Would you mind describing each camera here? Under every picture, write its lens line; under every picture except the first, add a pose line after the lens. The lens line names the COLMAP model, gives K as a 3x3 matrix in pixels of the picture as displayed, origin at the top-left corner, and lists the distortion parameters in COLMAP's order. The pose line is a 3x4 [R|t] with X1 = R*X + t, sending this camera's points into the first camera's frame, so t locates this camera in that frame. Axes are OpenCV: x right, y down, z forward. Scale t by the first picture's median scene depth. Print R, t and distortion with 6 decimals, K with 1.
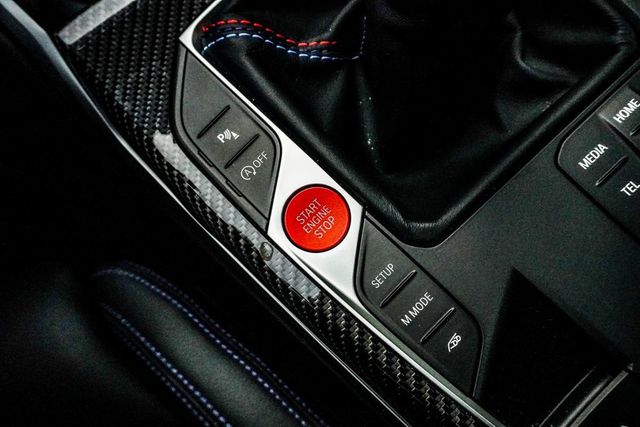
lens RADIAL K [[572.9, 0, 320.8], [0, 572.9, 214.1], [0, 0, 1]] dist [-0.014838, 0.005588]
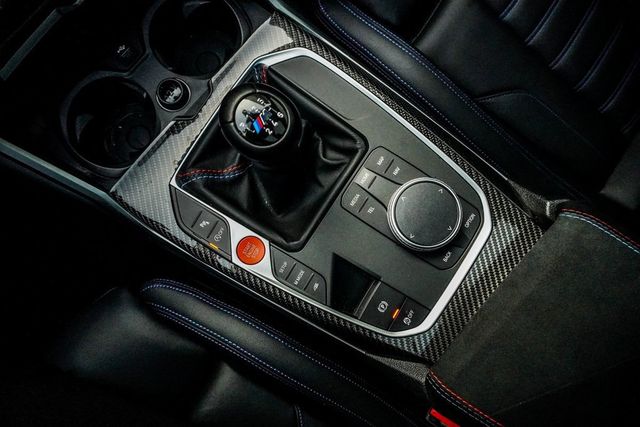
lens RADIAL K [[500.1, 0, 322.1], [0, 500.1, 215.8], [0, 0, 1]] dist [-0.022032, -0.008267]
pose [[0.965177, -0.237340, 0.110013, 0.081971], [0.222825, 0.966210, 0.129569, -0.328625], [-0.137047, -0.100543, 0.985449, -1.055505]]
